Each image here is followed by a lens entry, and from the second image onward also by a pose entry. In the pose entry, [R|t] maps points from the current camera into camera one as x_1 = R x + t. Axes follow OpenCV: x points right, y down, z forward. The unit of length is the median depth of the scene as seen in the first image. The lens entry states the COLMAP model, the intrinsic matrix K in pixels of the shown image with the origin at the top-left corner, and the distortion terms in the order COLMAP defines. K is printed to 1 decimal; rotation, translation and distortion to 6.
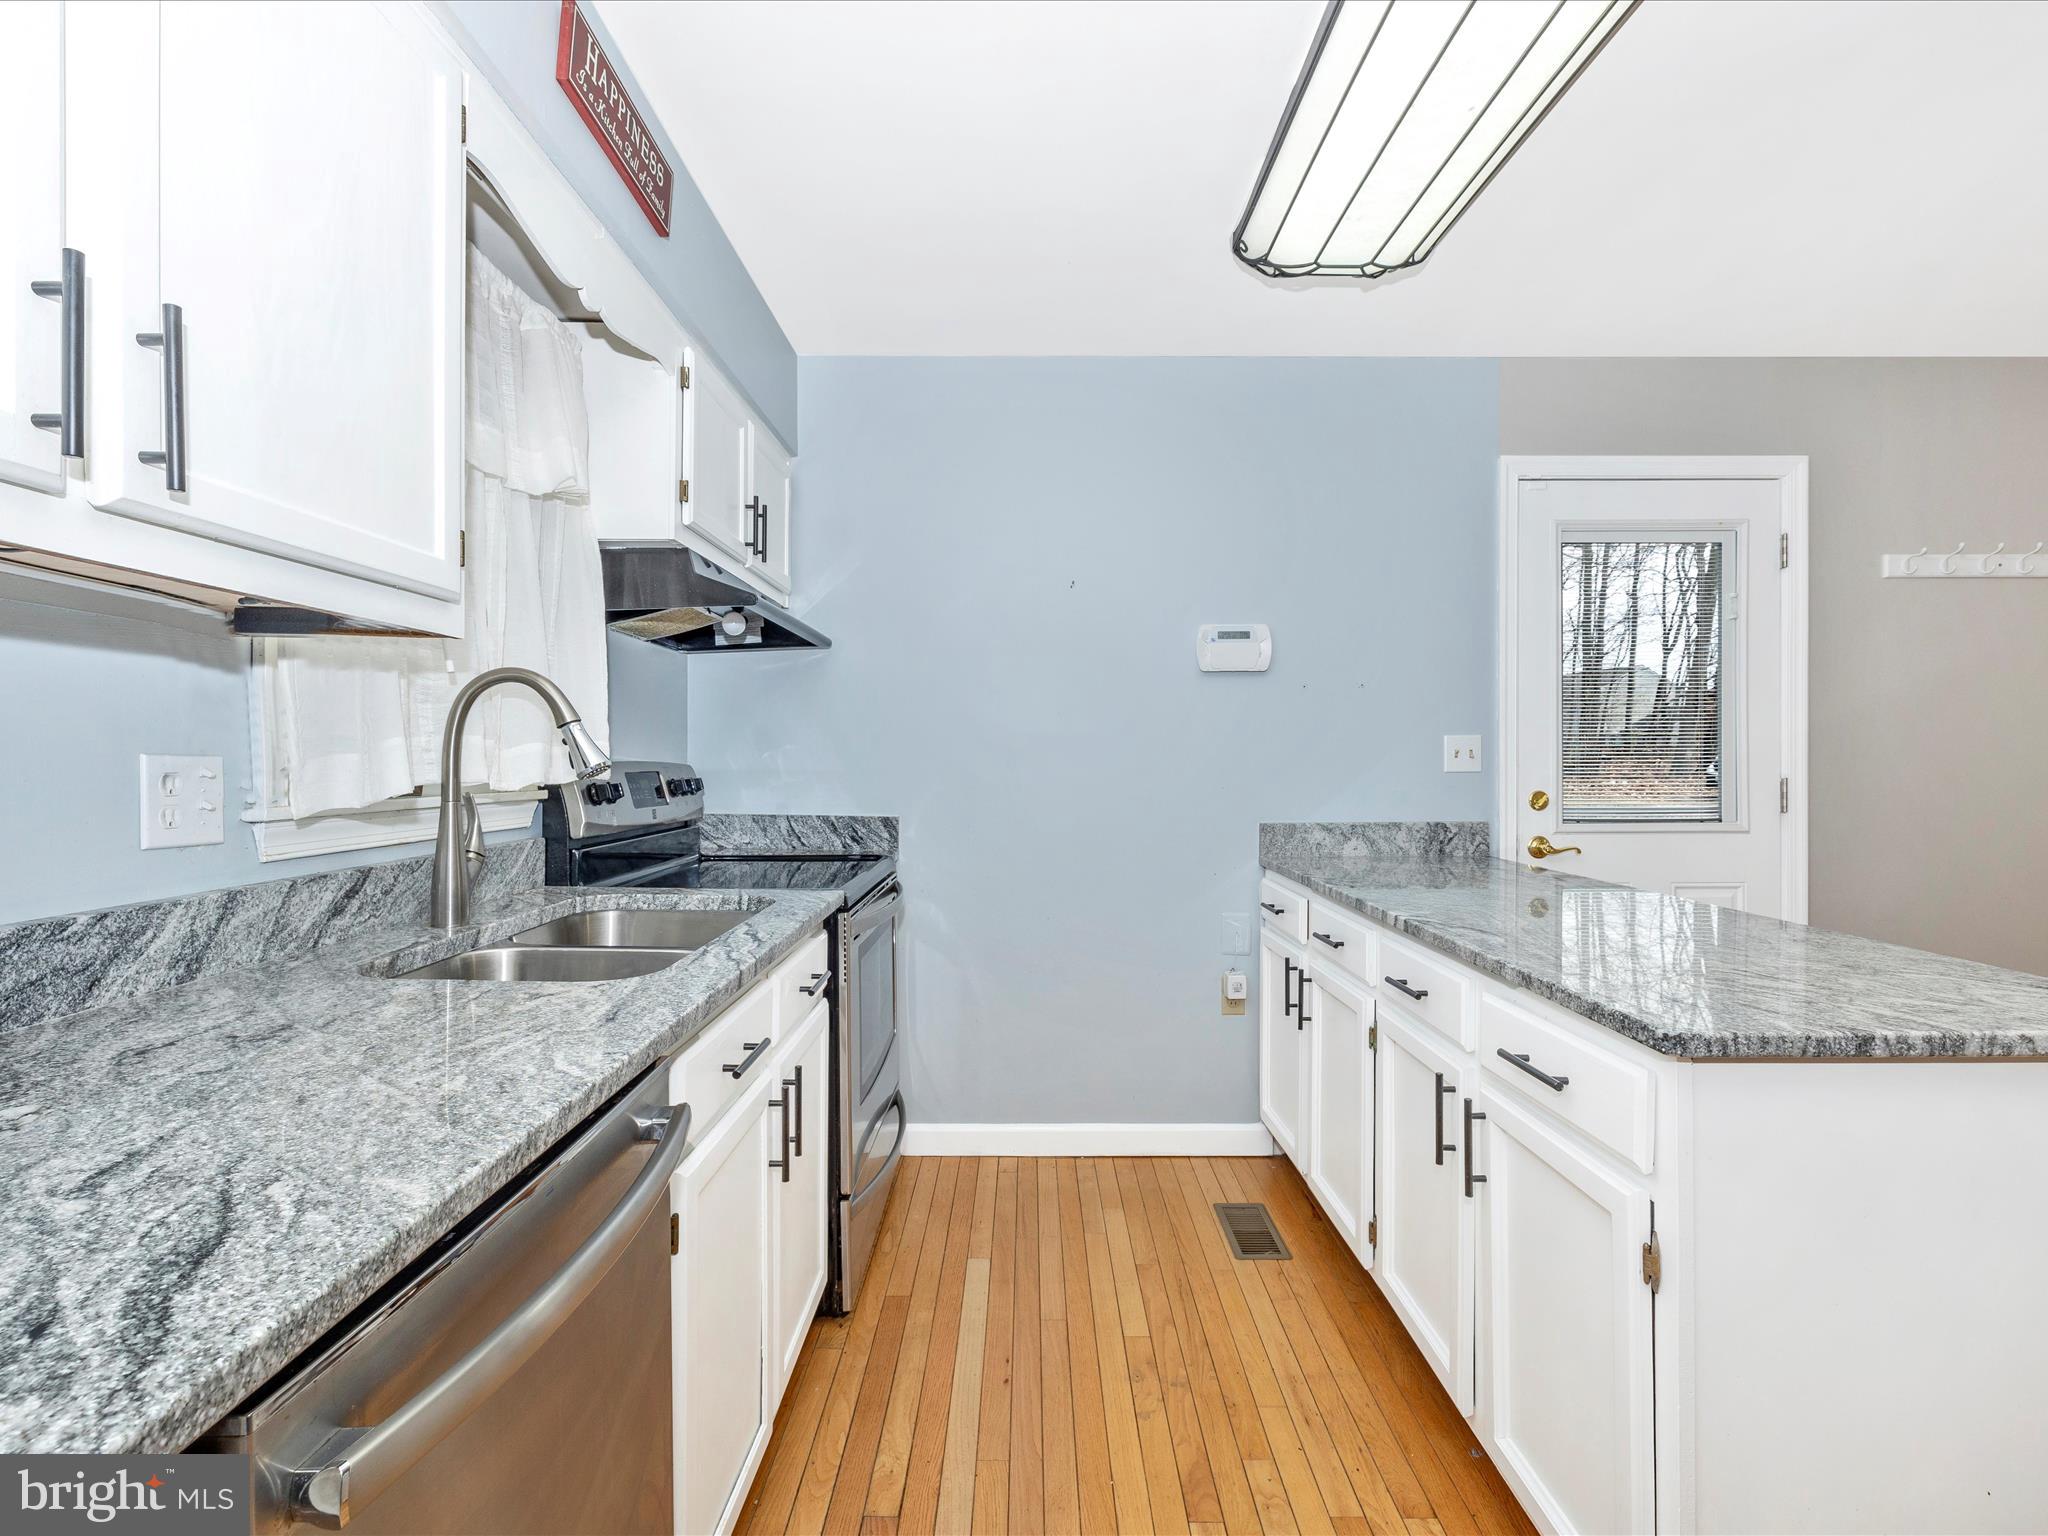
lens RADIAL K [[968.4, 0, 1027.1], [0, 968.4, 759.7], [0, 0, 1]] dist [0.004241, 0.000334]
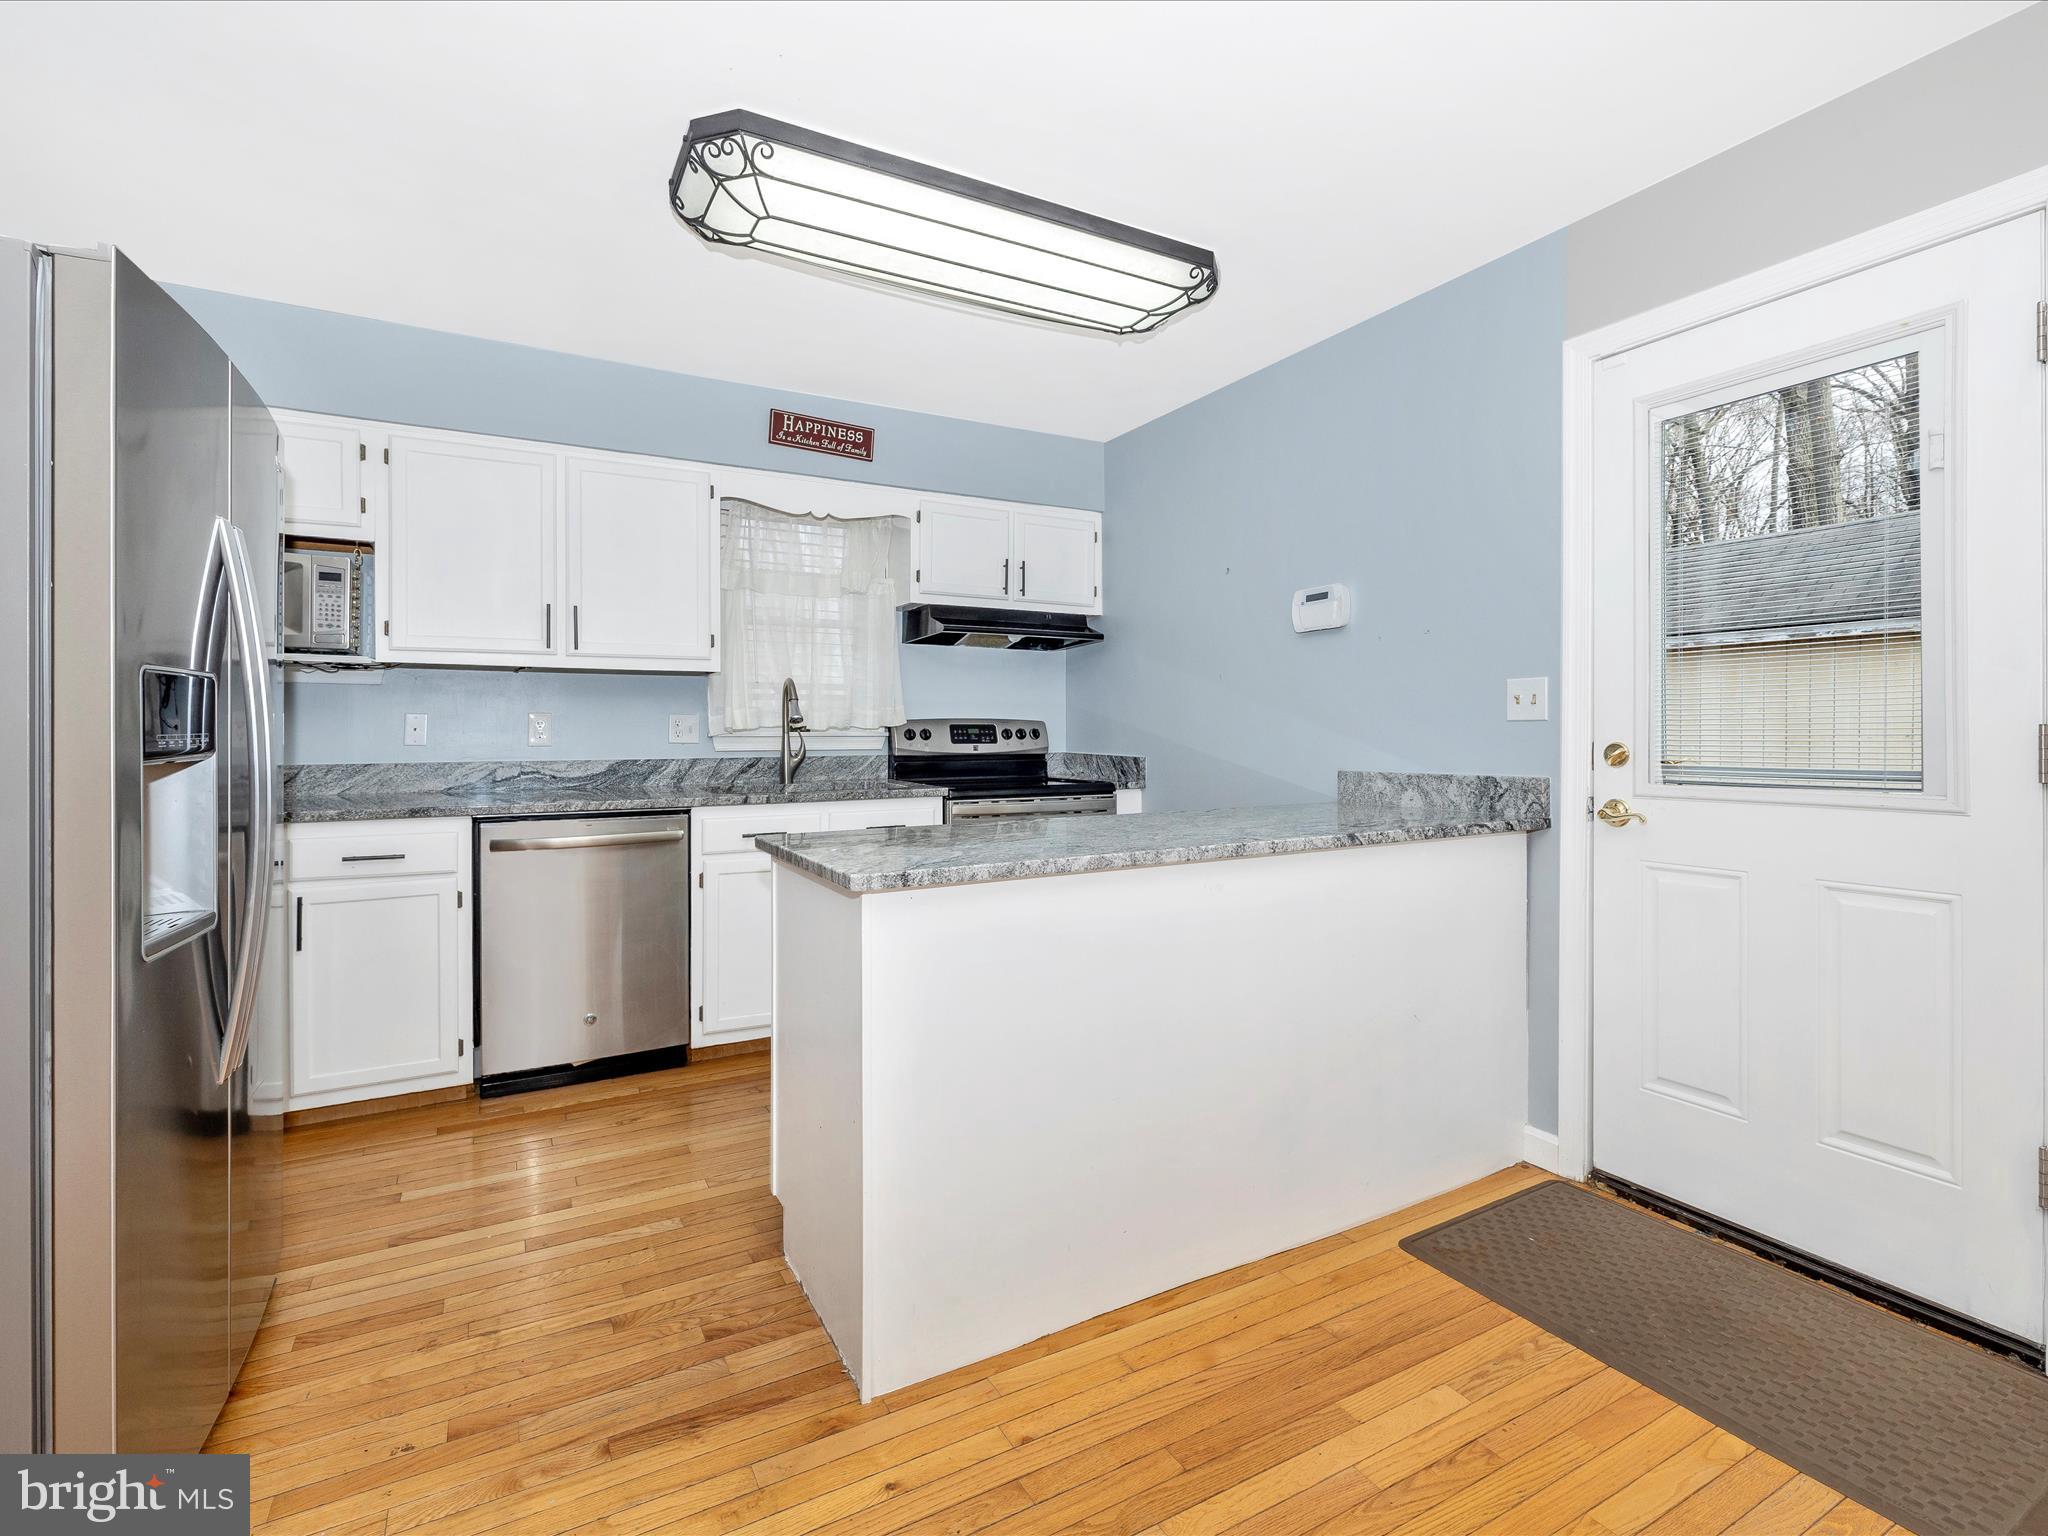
lens RADIAL K [[964.0, 0, 1027.5], [0, 964.0, 731.8], [0, 0, 1]] dist [-0.002021, -0.000301]
pose [[0.479692, -0.001715, -0.877435, 1.007579], [0.002578, 0.999997, -0.000545, 0.022926], [0.877433, -0.002001, 0.479695, 0.193322]]
